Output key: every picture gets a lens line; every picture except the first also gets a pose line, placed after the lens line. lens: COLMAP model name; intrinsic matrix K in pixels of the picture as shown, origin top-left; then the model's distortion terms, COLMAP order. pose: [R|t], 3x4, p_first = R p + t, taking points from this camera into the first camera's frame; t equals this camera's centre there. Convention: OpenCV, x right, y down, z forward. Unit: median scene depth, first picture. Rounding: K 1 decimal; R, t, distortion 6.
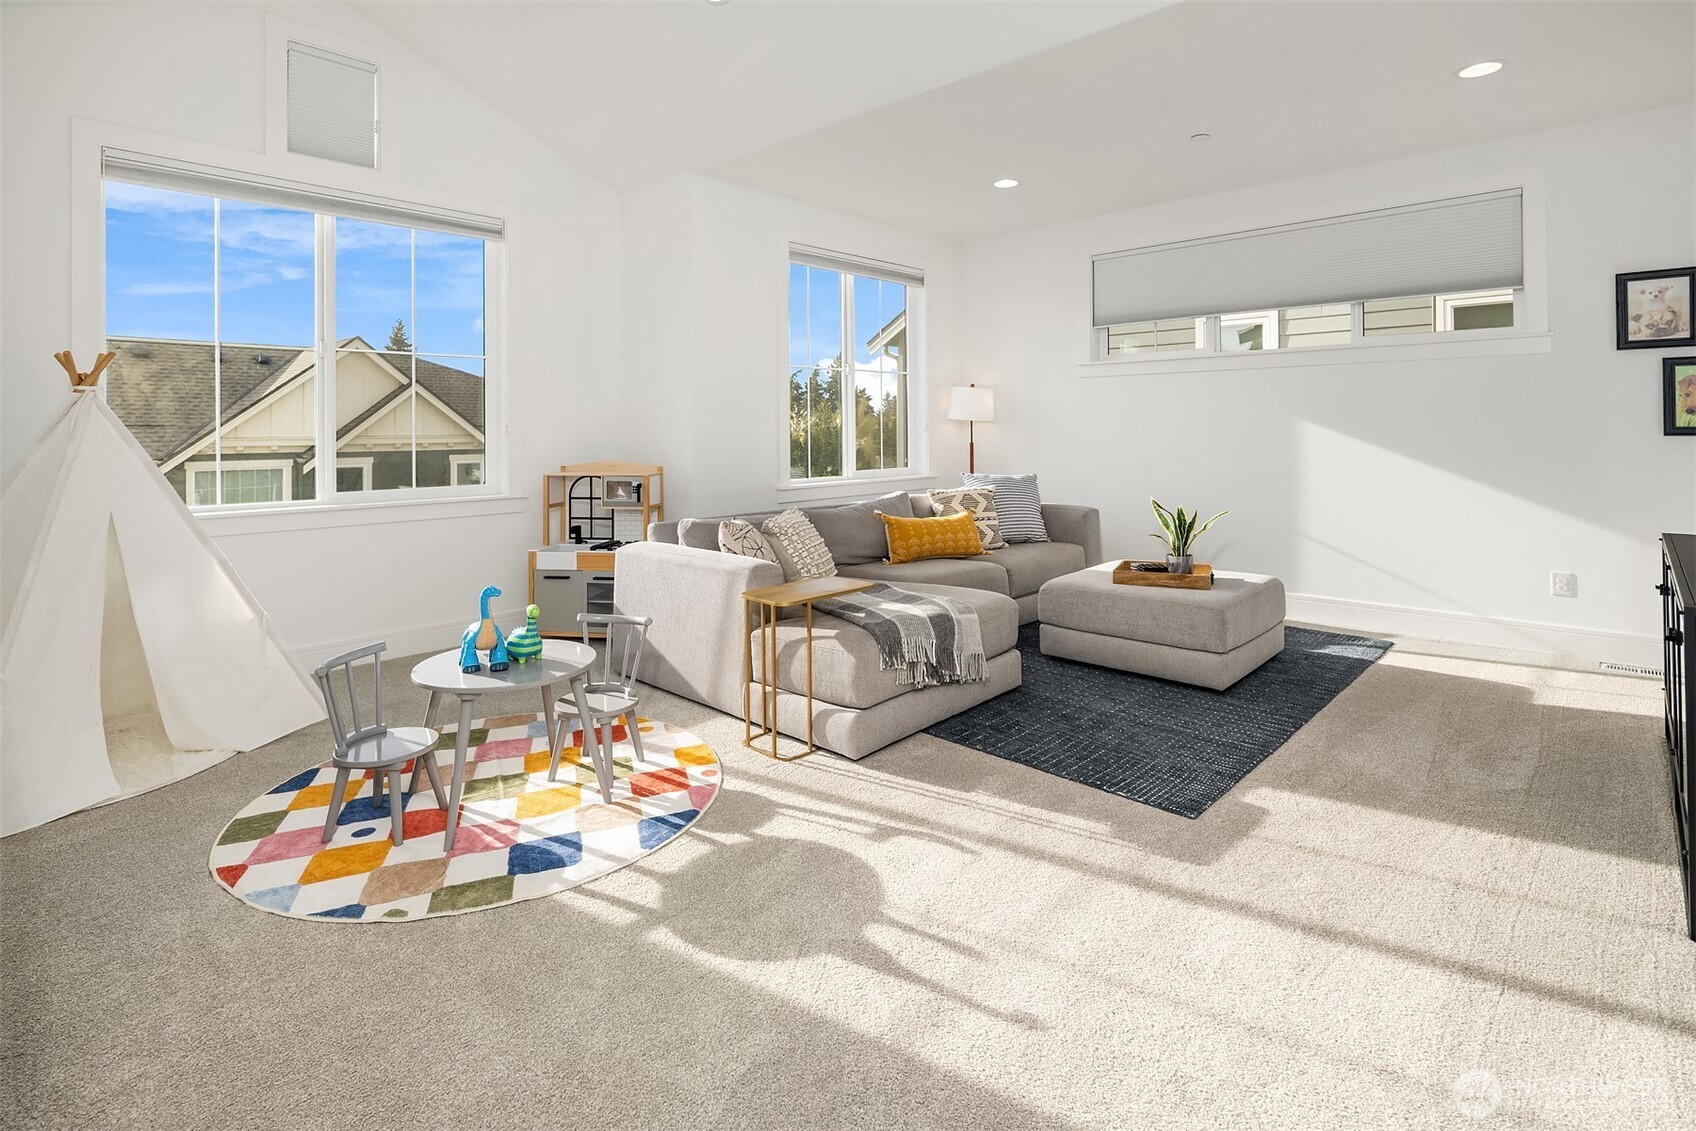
lens RADIAL K [[842.5, 0, 852.4], [0, 842.5, 612.8], [0, 0, 1]] dist [0.000642, -0.000614]
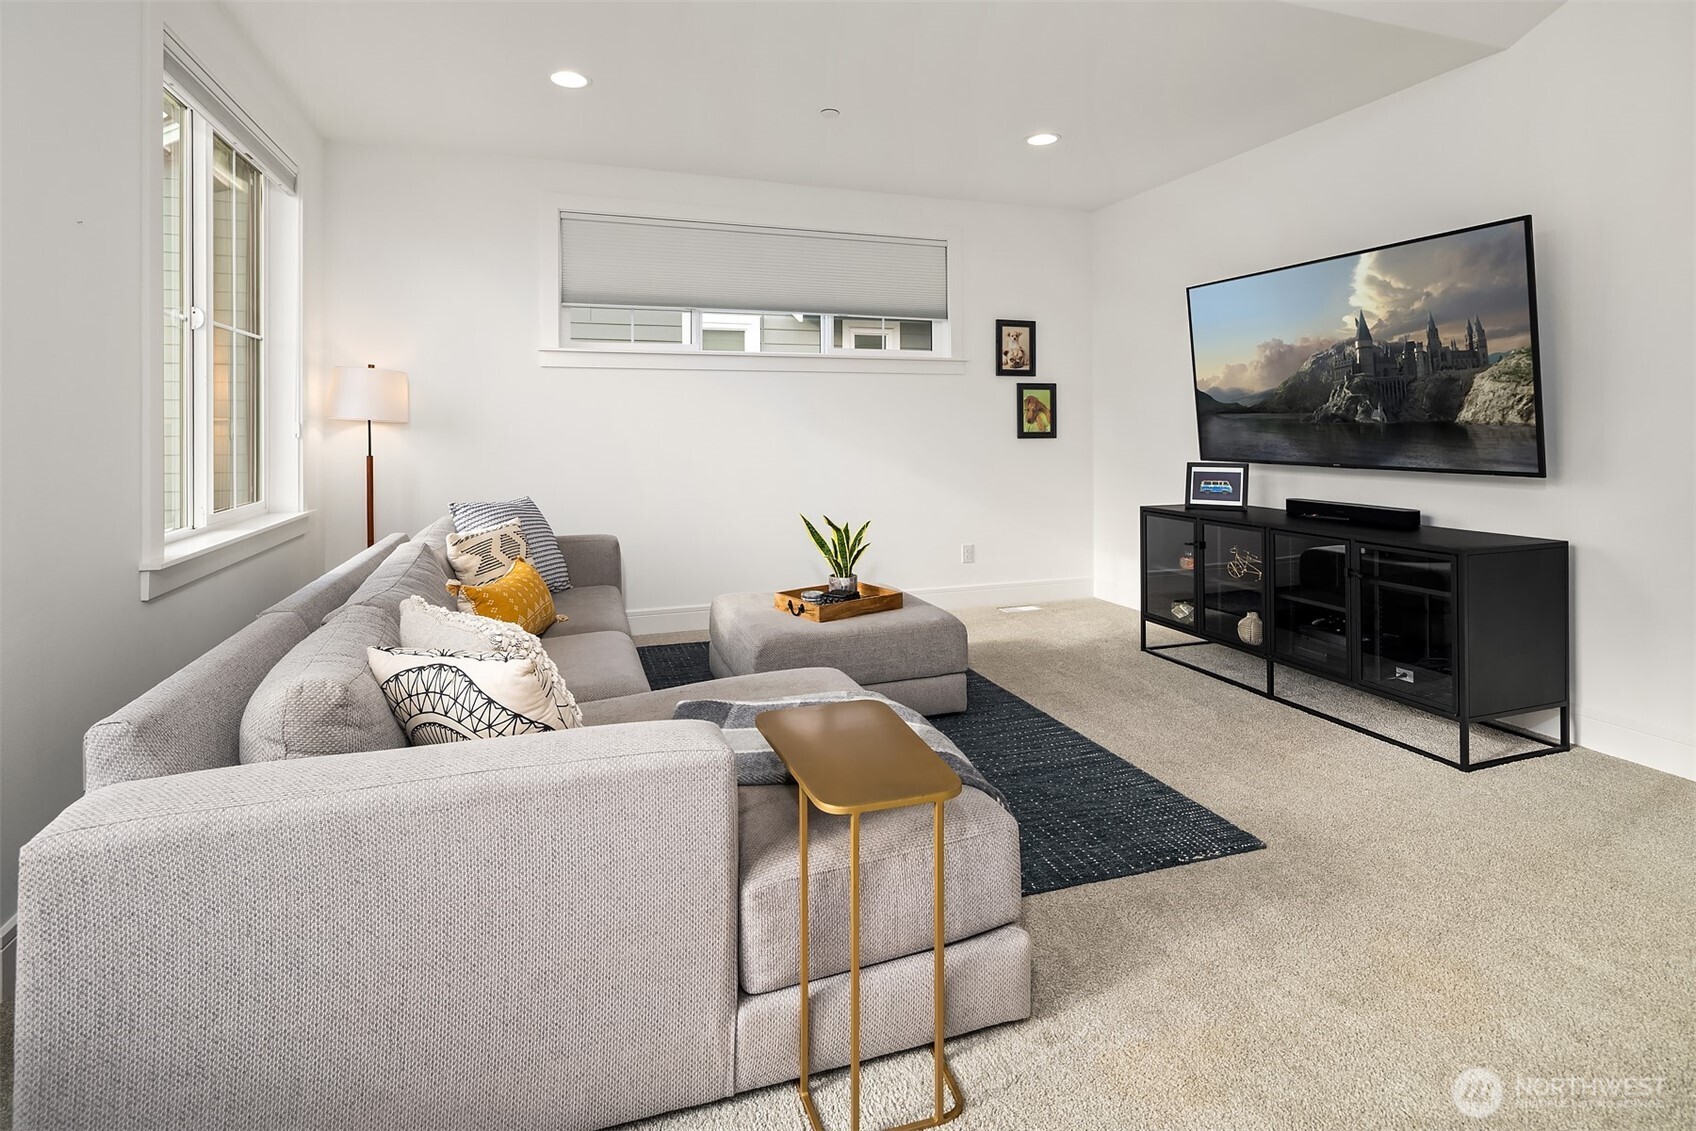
lens RADIAL K [[853.0, 0, 845.3], [0, 853.0, 517.0], [0, 0, 1]] dist [0.128942, -0.000209]
pose [[0.489519, -0.090450, 0.867289, -0.410956], [0.186648, 0.982423, -0.002892, -0.133671], [-0.851783, 0.163293, 0.497796, 0.564581]]
